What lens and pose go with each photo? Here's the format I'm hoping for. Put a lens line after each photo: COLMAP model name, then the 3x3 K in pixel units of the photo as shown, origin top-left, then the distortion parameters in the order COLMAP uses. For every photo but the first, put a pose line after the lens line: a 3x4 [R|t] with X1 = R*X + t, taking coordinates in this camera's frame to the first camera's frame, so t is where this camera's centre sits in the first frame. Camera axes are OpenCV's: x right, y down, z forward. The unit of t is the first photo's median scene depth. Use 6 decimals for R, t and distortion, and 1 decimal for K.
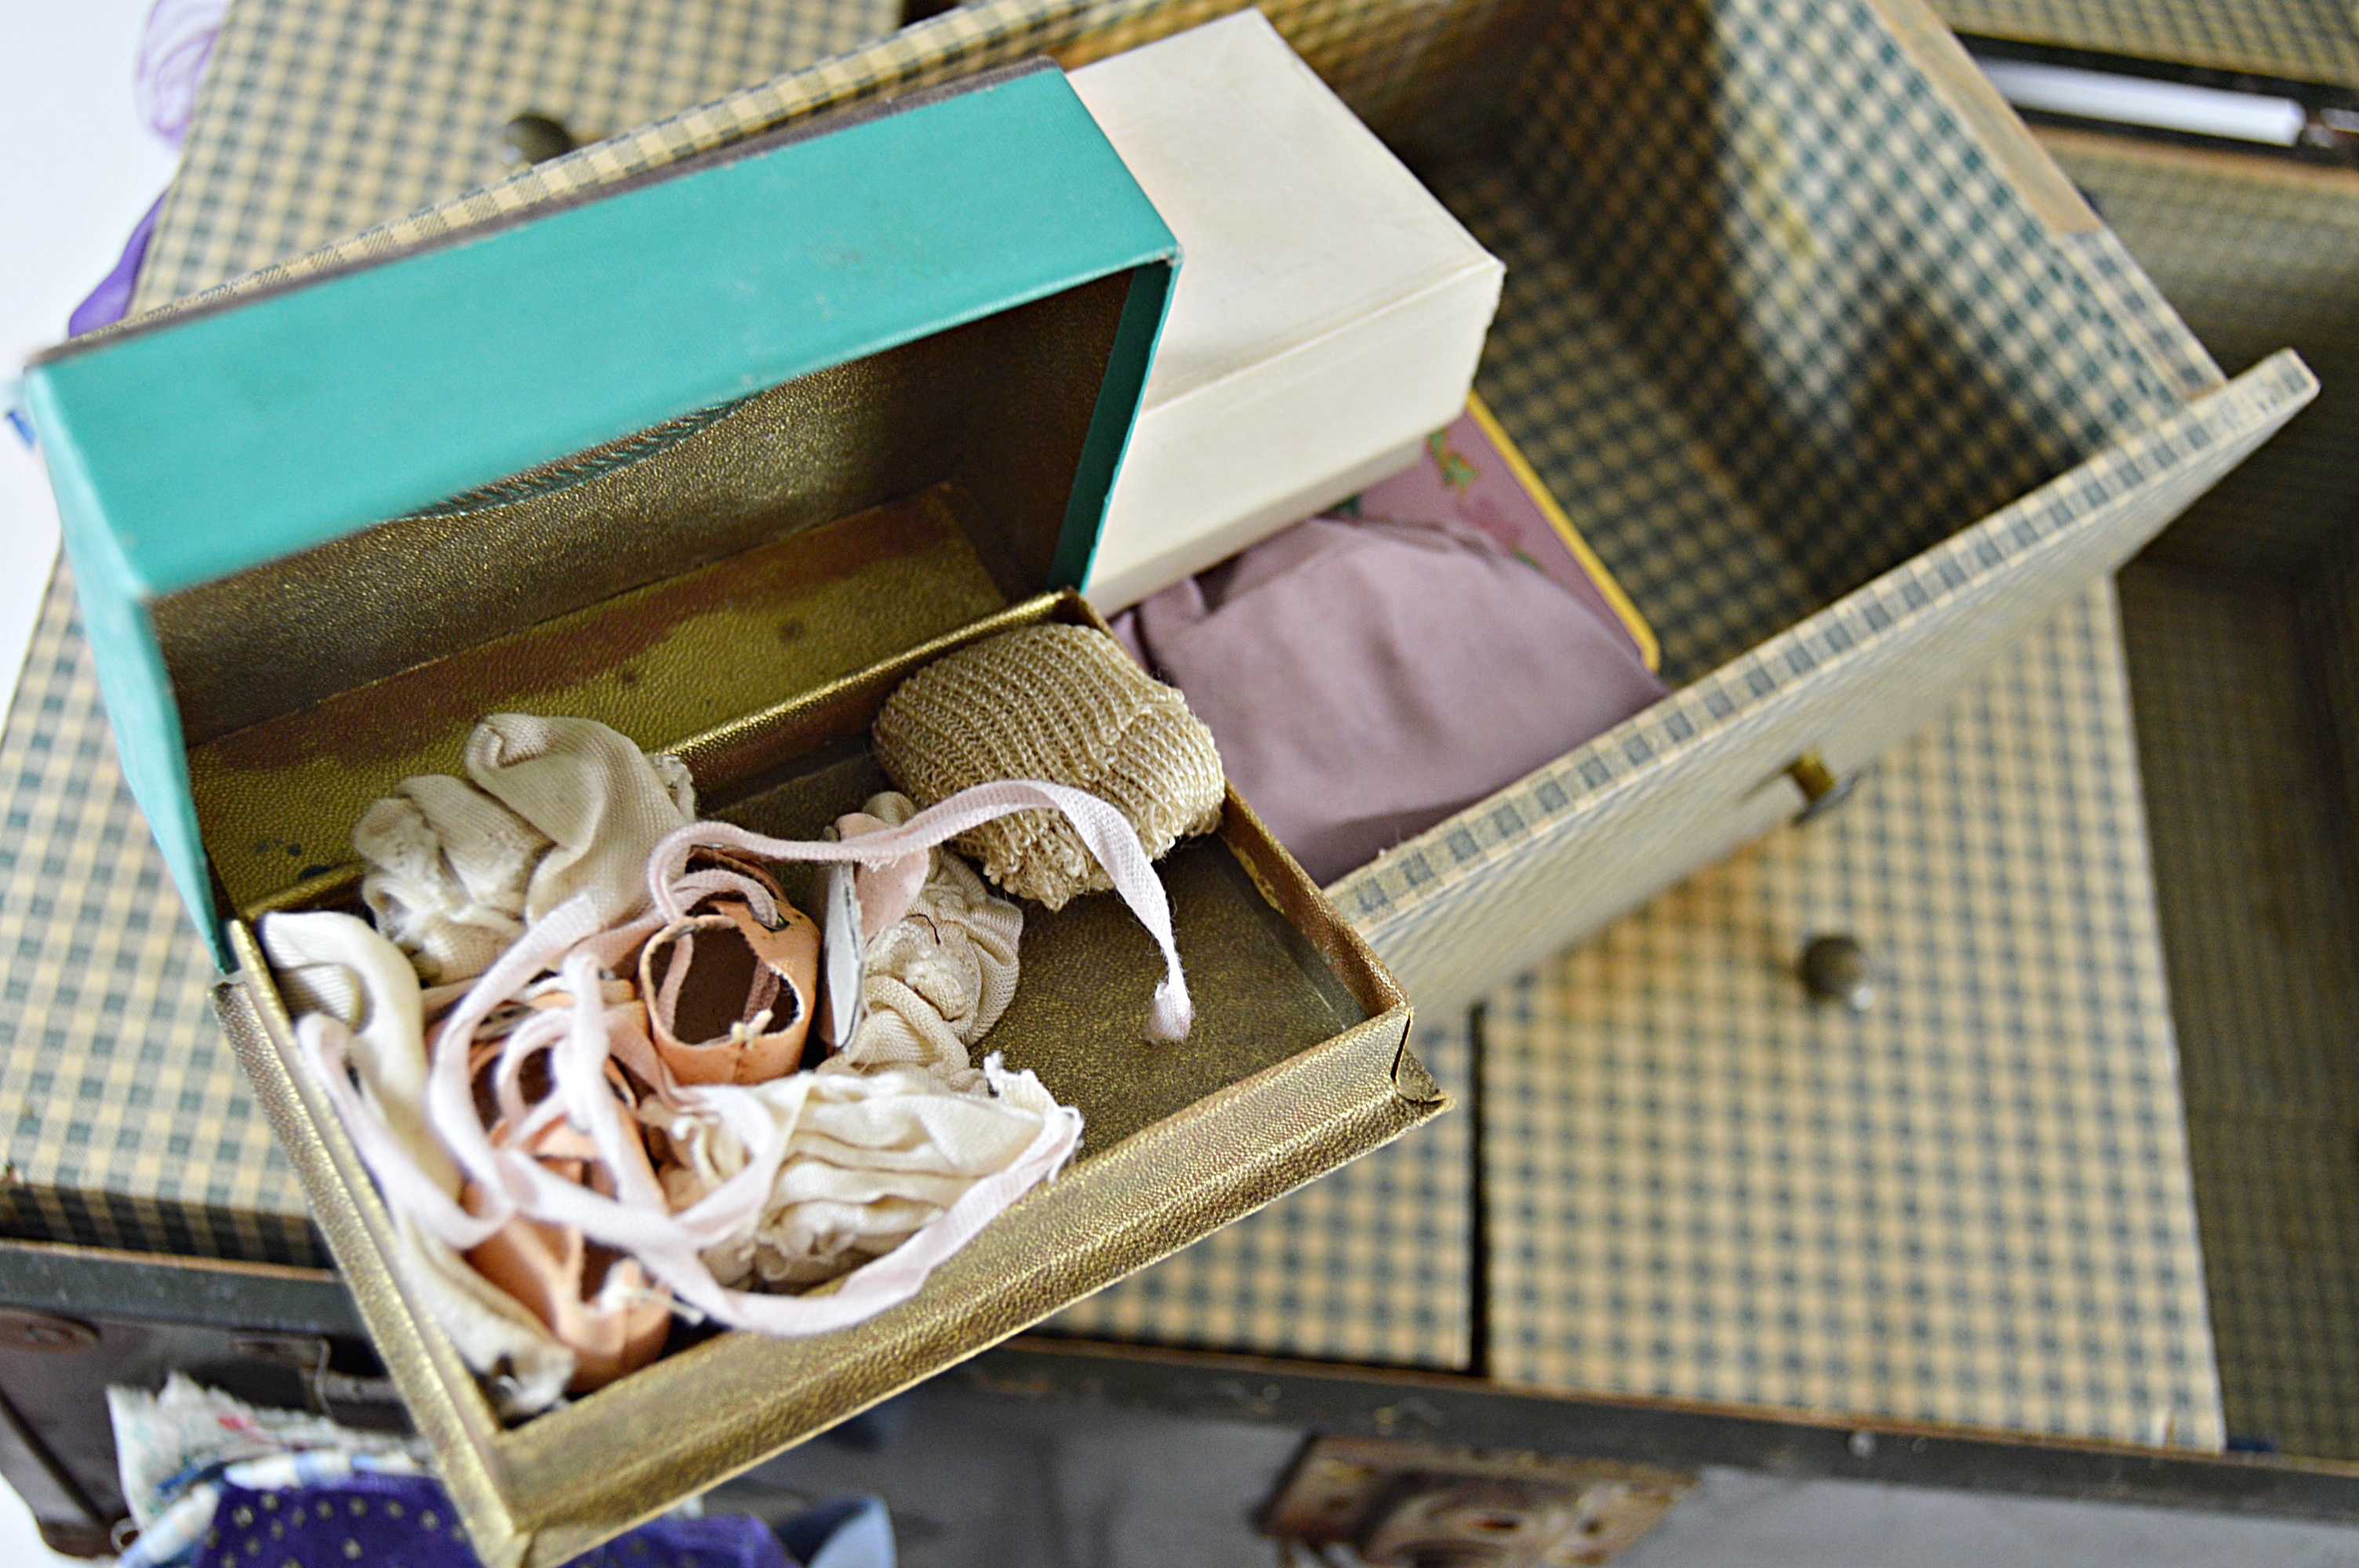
lens RADIAL K [[2709.9, 0, 1176.4], [0, 2709.9, 749.2], [0, 0, 1]] dist [-0.006165, -0.026593]
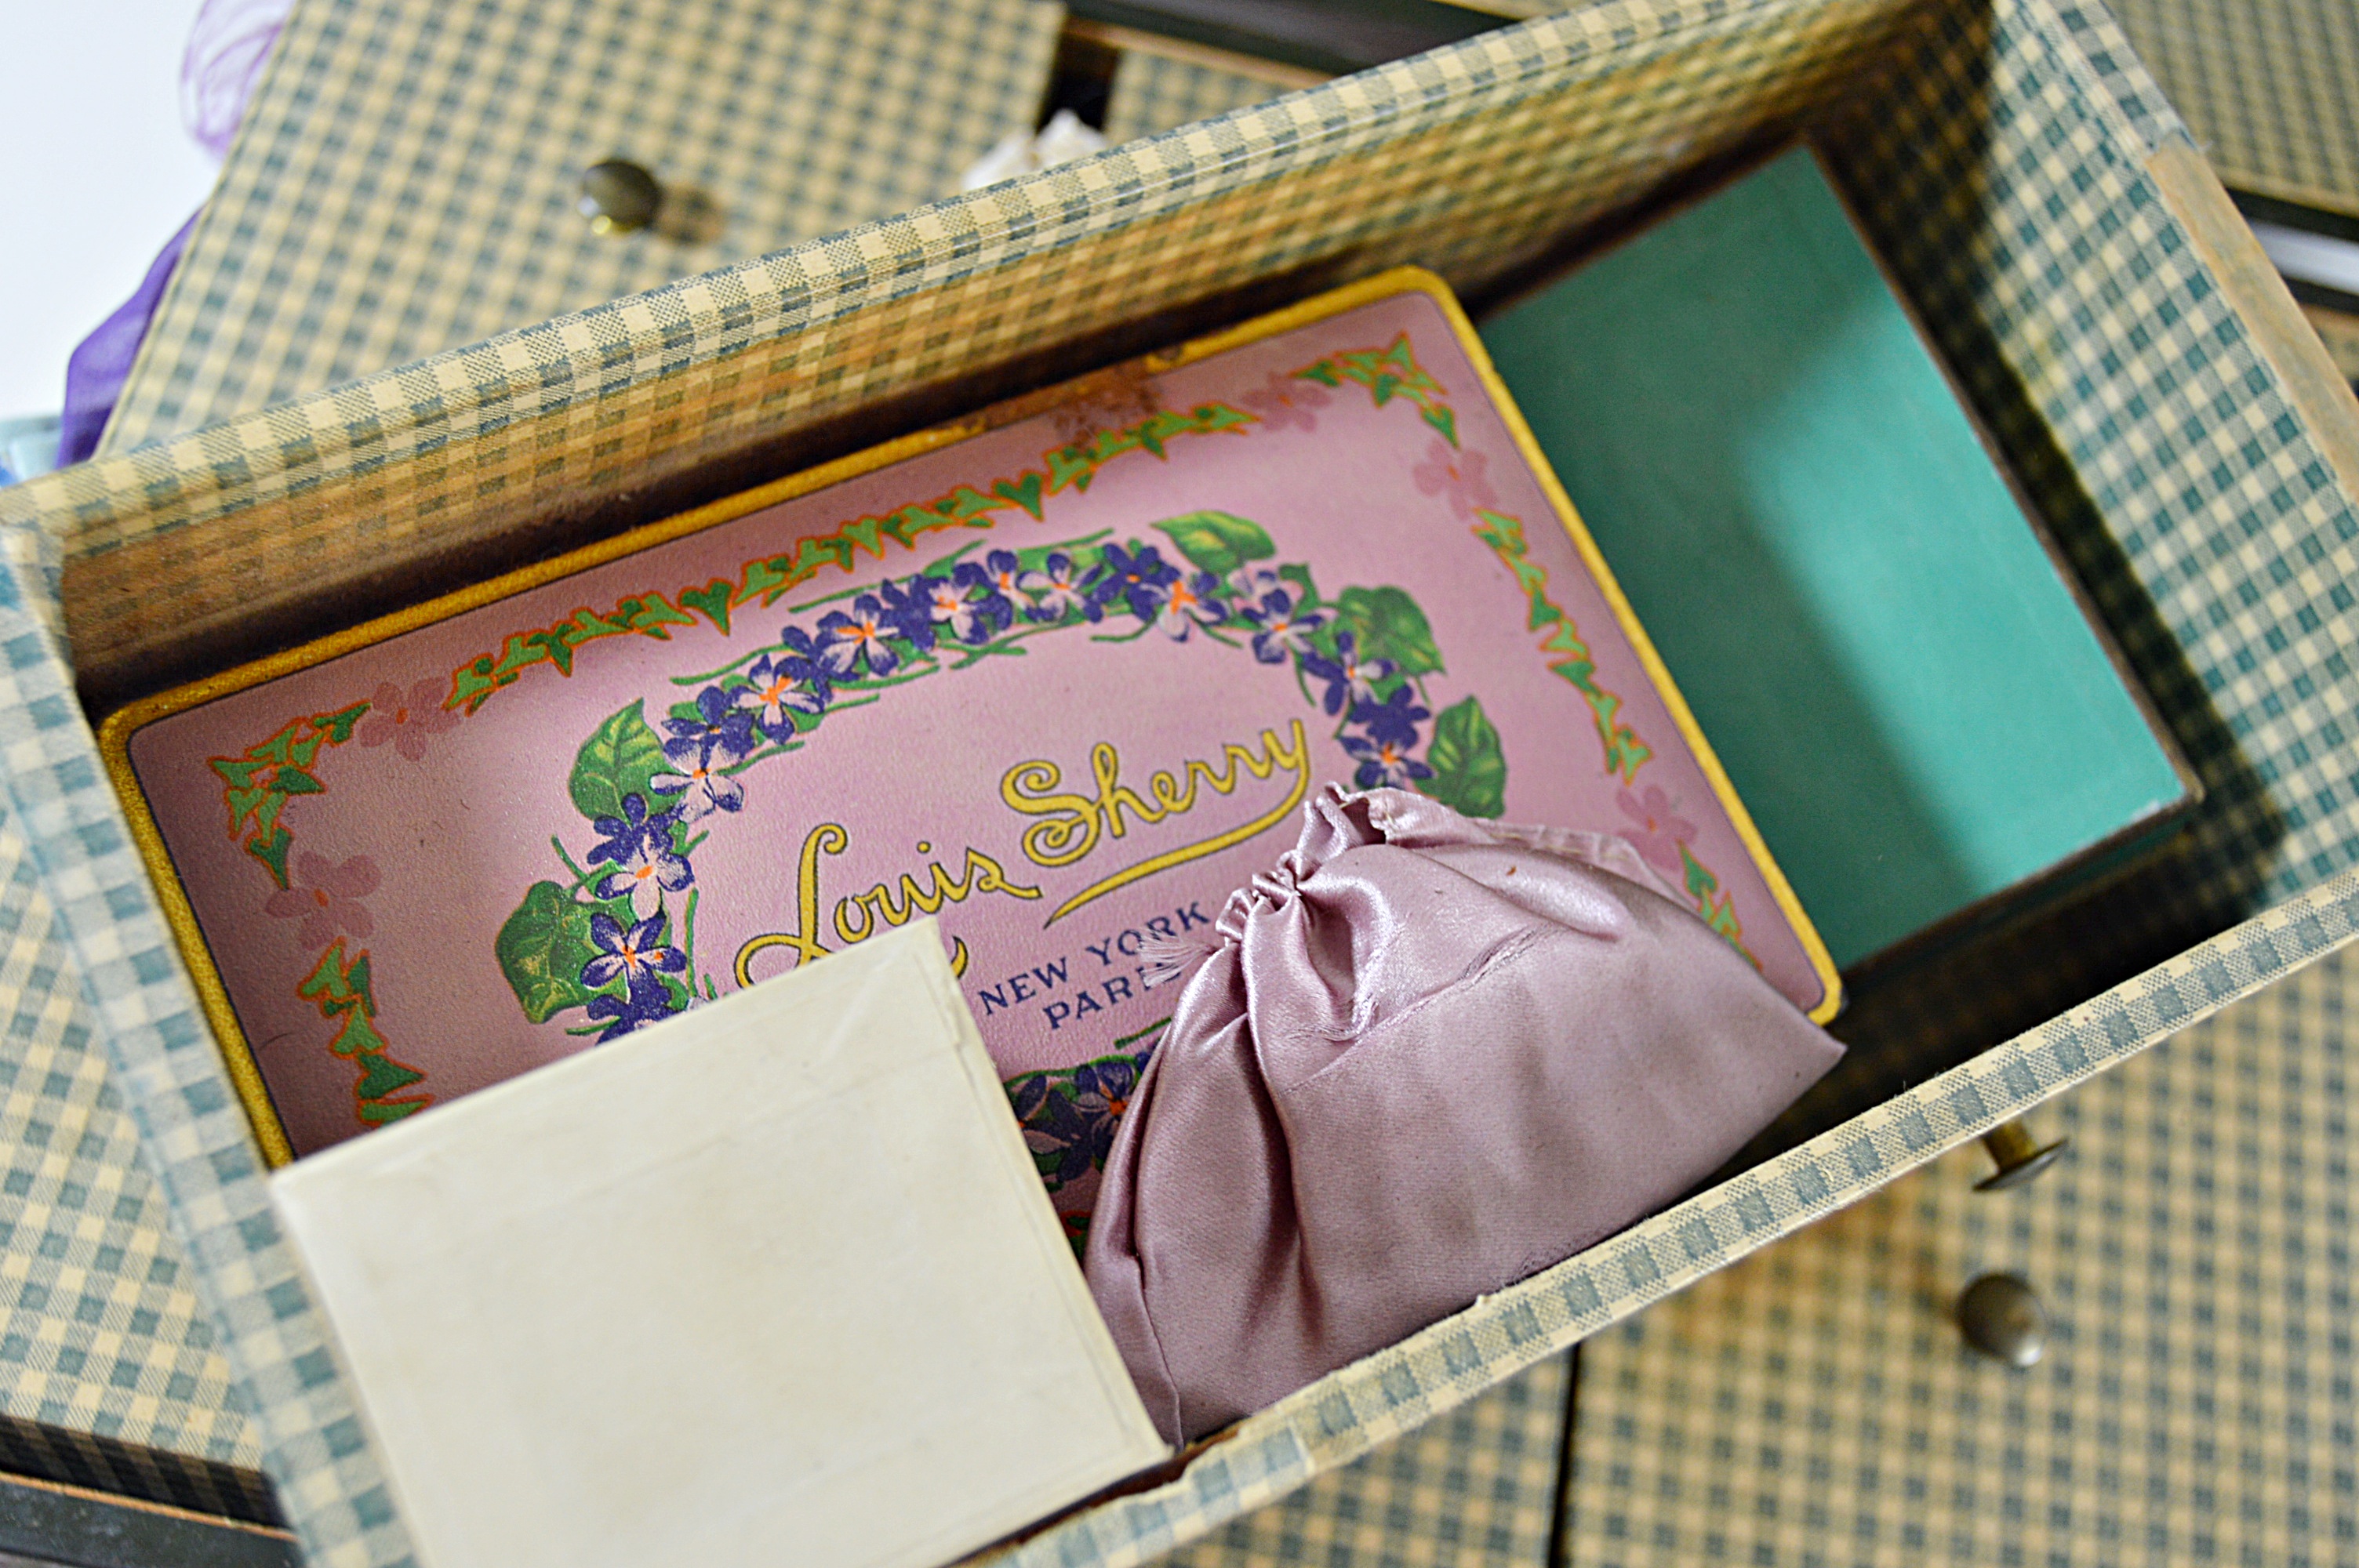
lens RADIAL K [[2742.1, 0, 1179.5], [0, 2742.1, 784.0], [0, 0, 1]] dist [-0.020112, 0.023008]
pose [[0.993371, 0.106085, -0.044278, 0.004366], [-0.104485, 0.993837, 0.037015, -0.093647], [0.047932, -0.032143, 0.998333, 0.125852]]
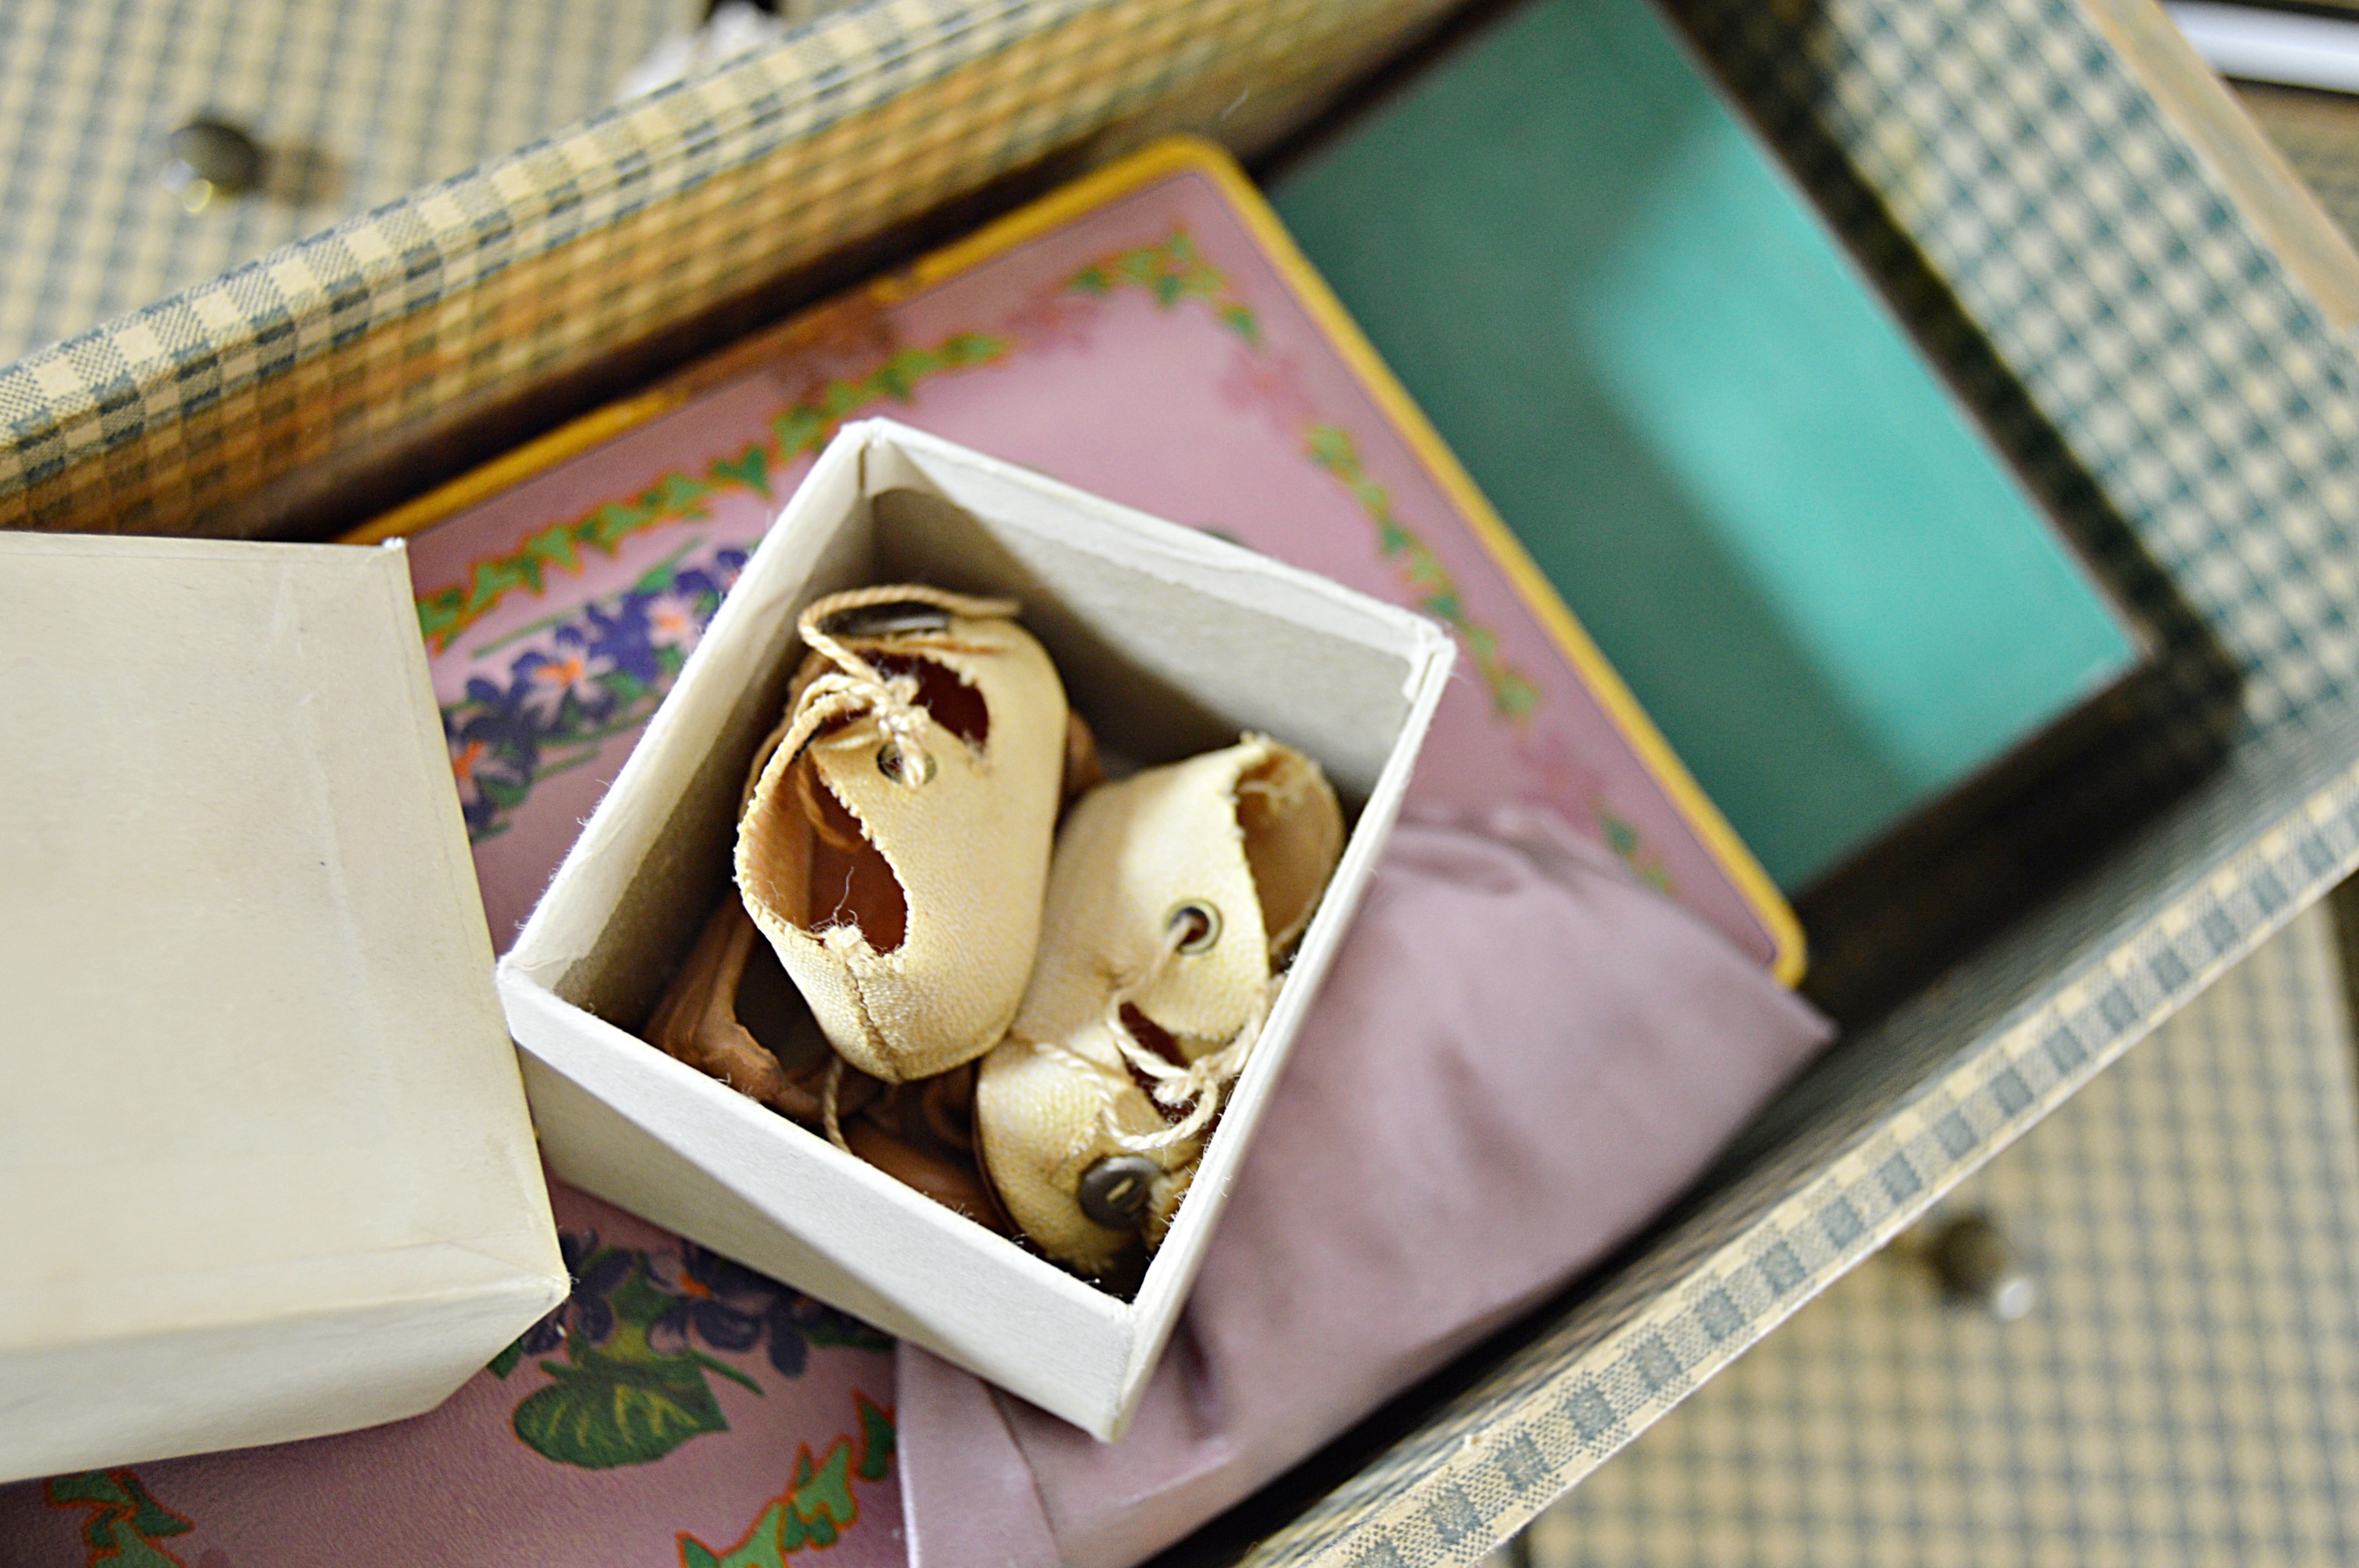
lens RADIAL K [[2742.1, 0, 1179.5], [0, 2742.1, 784.0], [0, 0, 1]] dist [-0.020112, 0.023008]
pose [[0.998764, -0.020282, 0.045371, -0.012382], [0.017070, 0.997395, 0.070088, -0.111320], [-0.046675, -0.069227, 0.996508, 0.257406]]
